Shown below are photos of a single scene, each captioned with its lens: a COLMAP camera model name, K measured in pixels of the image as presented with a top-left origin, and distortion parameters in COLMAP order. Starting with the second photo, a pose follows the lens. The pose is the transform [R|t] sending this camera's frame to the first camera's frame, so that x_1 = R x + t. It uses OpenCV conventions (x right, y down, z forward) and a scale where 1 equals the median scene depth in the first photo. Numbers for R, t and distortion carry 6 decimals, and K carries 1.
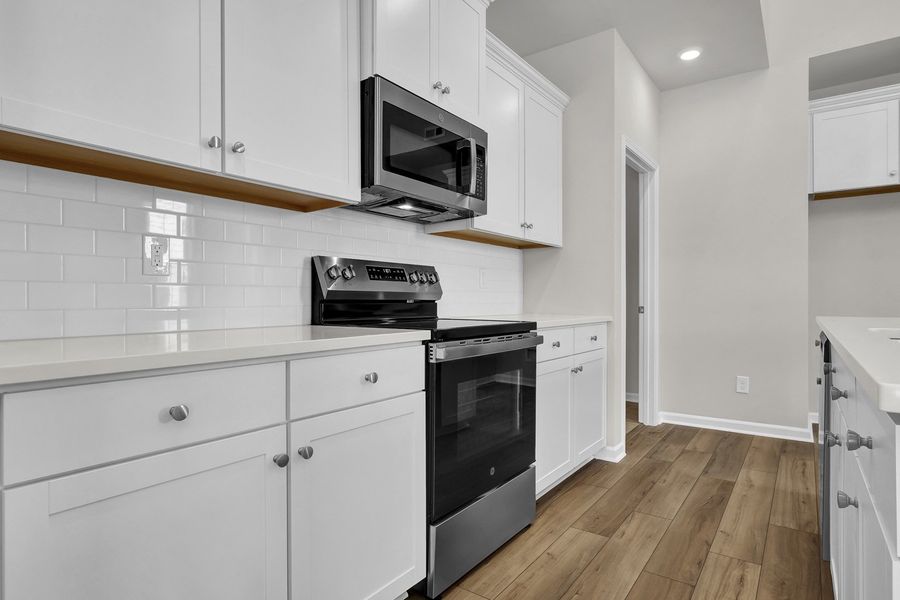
lens RADIAL K [[484.8, 0, 450.0], [0, 484.8, 300.0], [0, 0, 1]] dist [-0.002275, -0.000126]
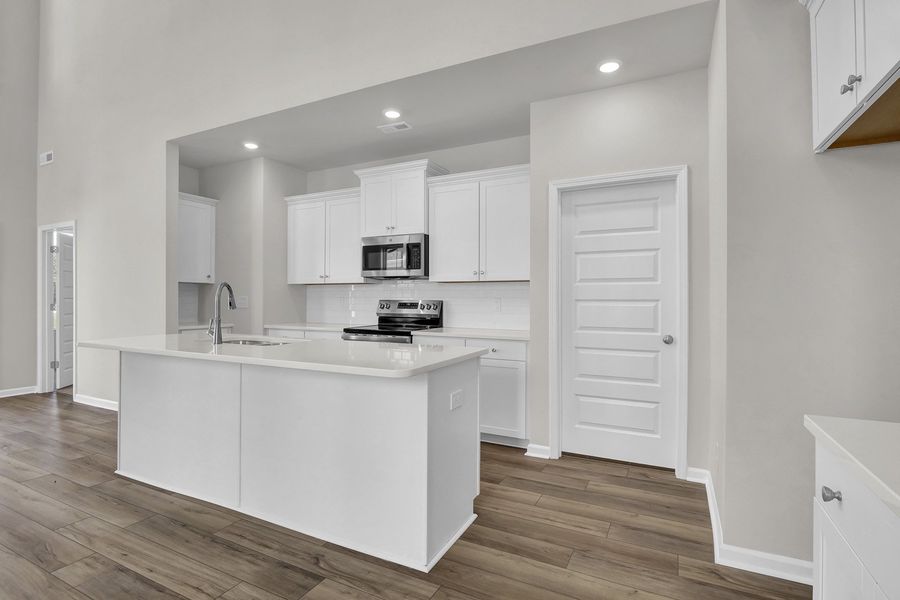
lens RADIAL K [[439.6, 0, 450.0], [0, 439.6, 300.0], [0, 0, 1]] dist [-0.017393, -0.000189]
pose [[0.170188, 0.002327, -0.985409, 1.344611], [-0.006917, 0.999975, 0.001167, -0.058240], [0.985387, 0.006618, 0.170200, 0.586650]]
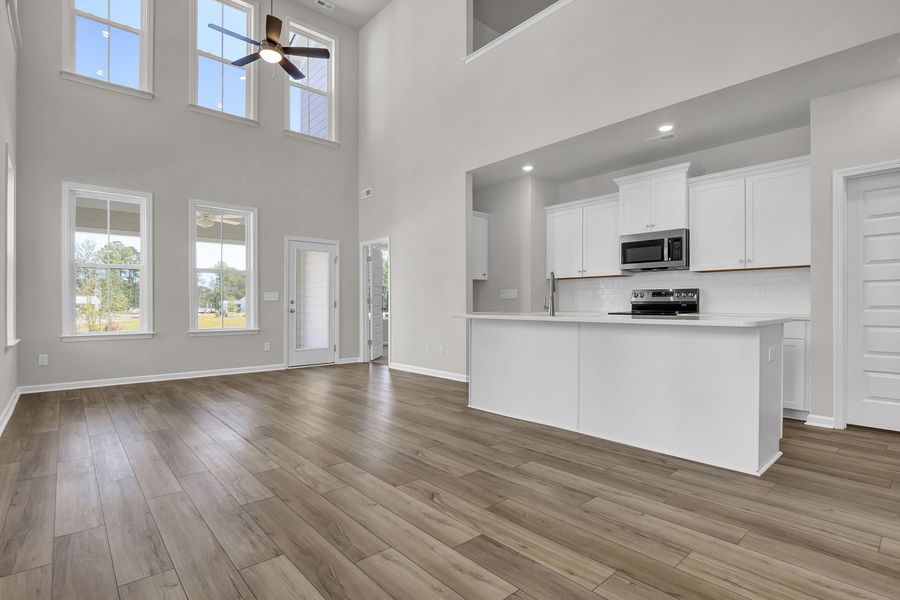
lens RADIAL K [[440.2, 0, 447.9], [0, 440.2, 311.6], [0, 0, 1]] dist [-0.017272, -0.000327]
pose [[-0.209069, 0.015095, -0.977784, 1.651607], [-0.000973, 0.999877, 0.015644, 0.002507], [0.977900, 0.004222, -0.209029, 0.260573]]
